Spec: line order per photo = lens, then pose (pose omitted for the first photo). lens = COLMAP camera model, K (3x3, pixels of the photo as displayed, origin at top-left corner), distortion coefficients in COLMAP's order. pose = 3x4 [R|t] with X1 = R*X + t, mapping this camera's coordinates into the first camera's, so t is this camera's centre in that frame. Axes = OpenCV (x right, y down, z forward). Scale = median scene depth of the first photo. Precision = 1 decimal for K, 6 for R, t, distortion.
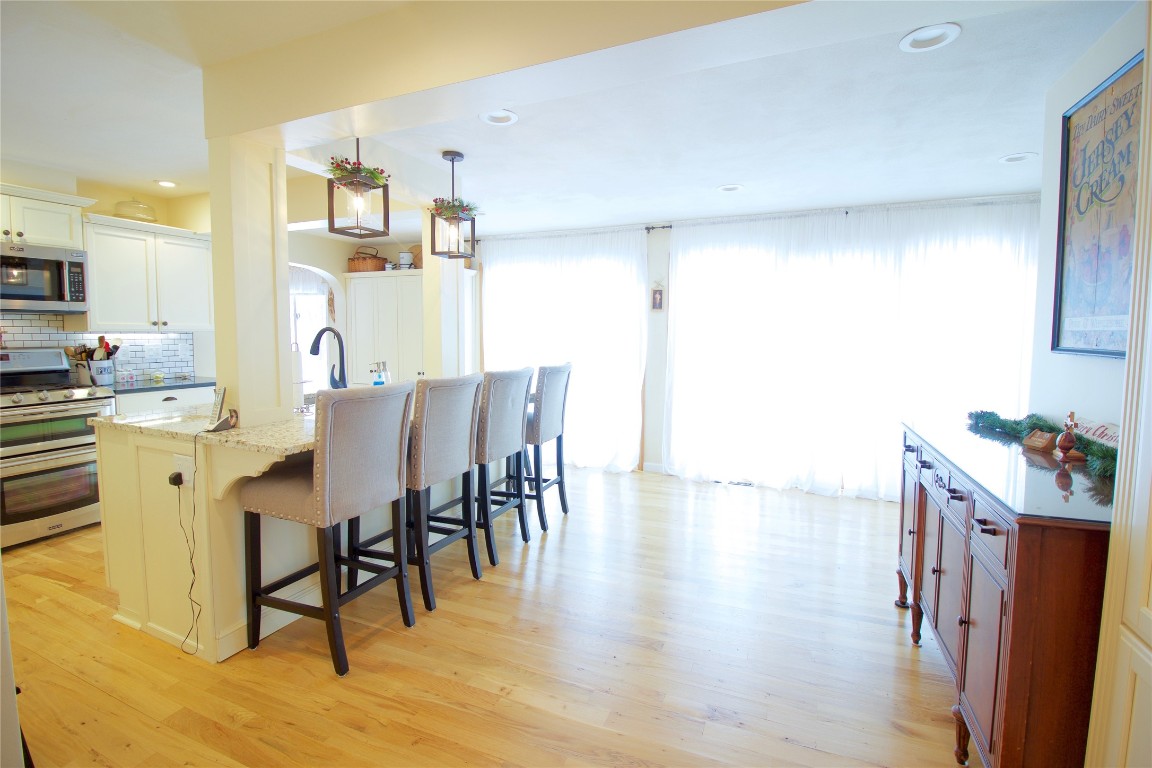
lens RADIAL K [[529.6, 0, 580.3], [0, 529.6, 371.1], [0, 0, 1]] dist [-0.025321, -0.001267]
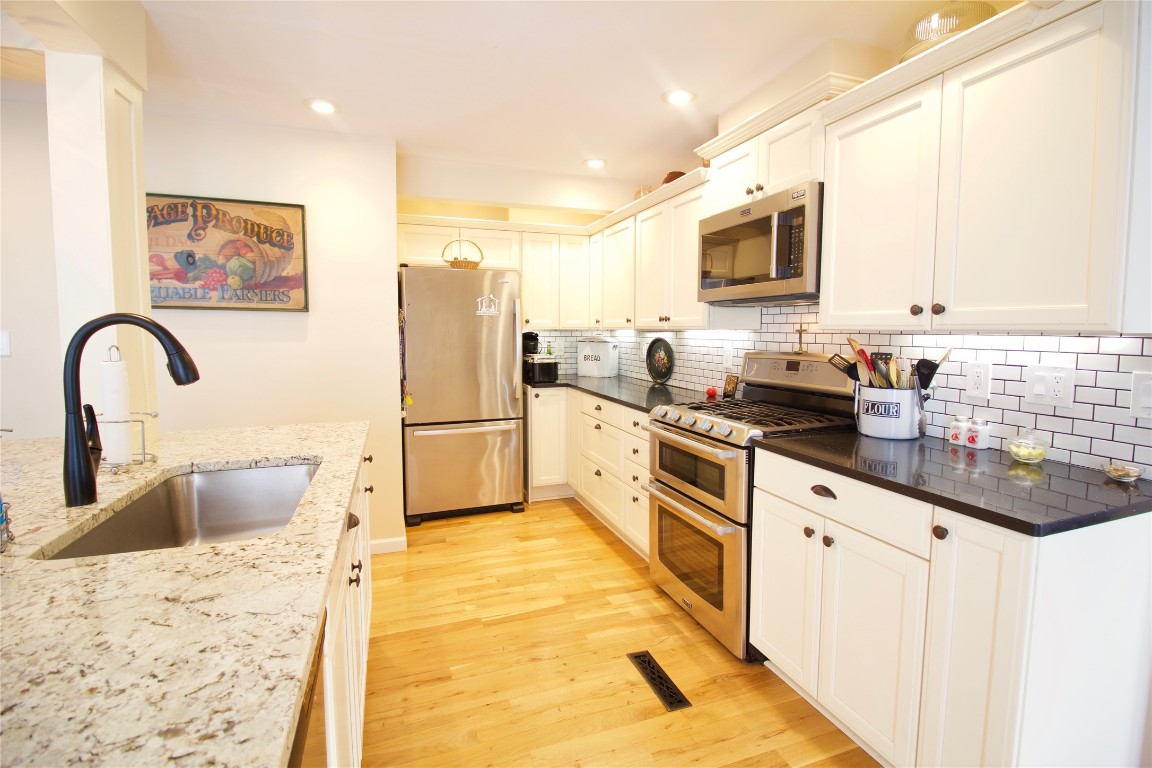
lens RADIAL K [[529.6, 0, 580.3], [0, 529.6, 371.1], [0, 0, 1]] dist [-0.025321, -0.001267]
pose [[-0.739268, 0.045292, -0.671887, -0.452506], [-0.057213, 0.989904, 0.129680, -0.105637], [0.670977, 0.134309, -0.729213, 1.443954]]
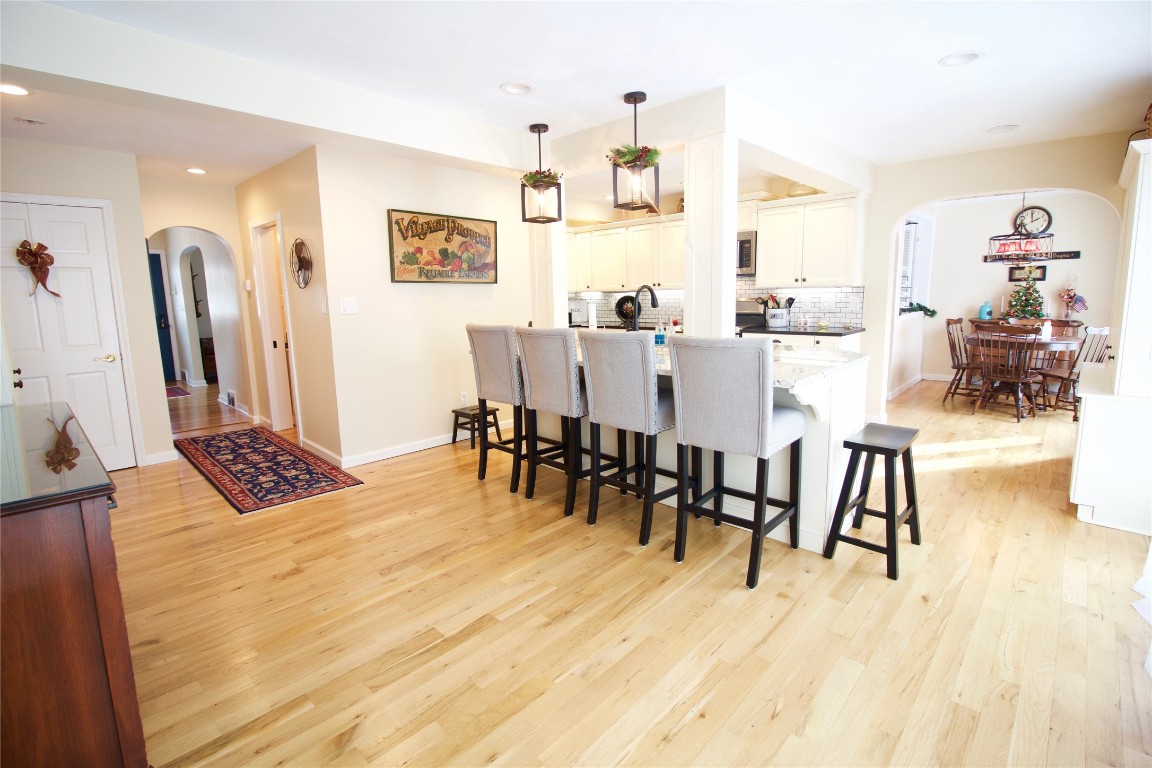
lens RADIAL K [[534.4, 0, 579.6], [0, 534.4, 379.0], [0, 0, 1]] dist [-0.027188, -0.000850]
pose [[-0.352502, 0.151566, -0.923456, 0.716217], [-0.048253, 0.982541, 0.179682, -0.080469], [0.934566, 0.107898, -0.339034, 1.245169]]
